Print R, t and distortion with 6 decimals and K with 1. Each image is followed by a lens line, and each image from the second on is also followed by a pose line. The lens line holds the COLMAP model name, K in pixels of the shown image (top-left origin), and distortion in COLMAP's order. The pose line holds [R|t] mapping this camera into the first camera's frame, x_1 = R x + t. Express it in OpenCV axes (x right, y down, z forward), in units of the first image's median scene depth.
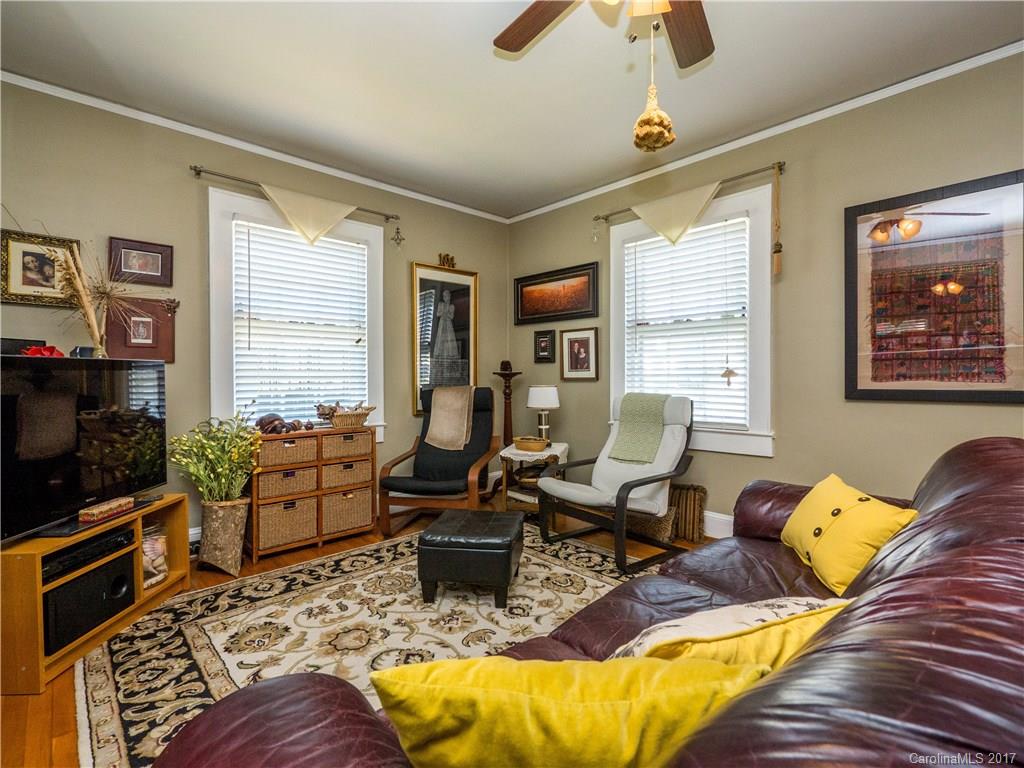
lens RADIAL K [[468.6, 0, 512.0], [0, 468.6, 384.0], [0, 0, 1]] dist [-0.003399, -0.000230]
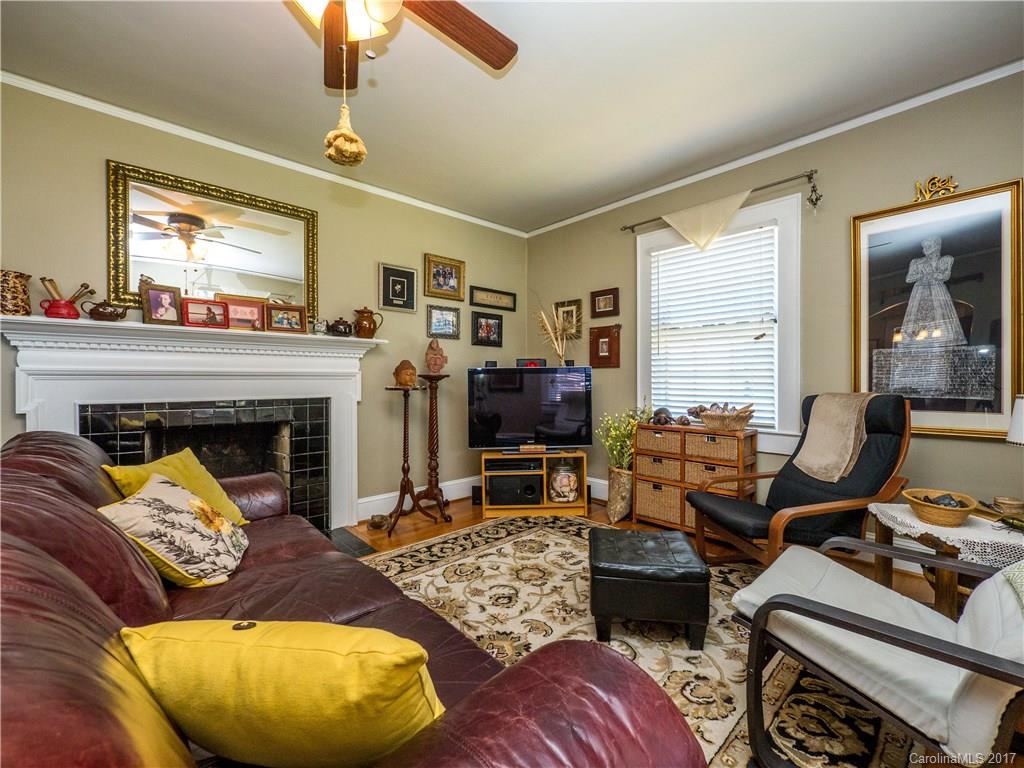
lens RADIAL K [[430.4, 0, 512.0], [0, 430.4, 384.0], [0, 0, 1]] dist [-0.011049, 0.000519]
pose [[0.018251, 0.017415, -0.999682, 0.786257], [-0.012138, 0.999778, 0.017195, -0.015252], [0.999760, 0.011820, 0.018458, 0.826917]]
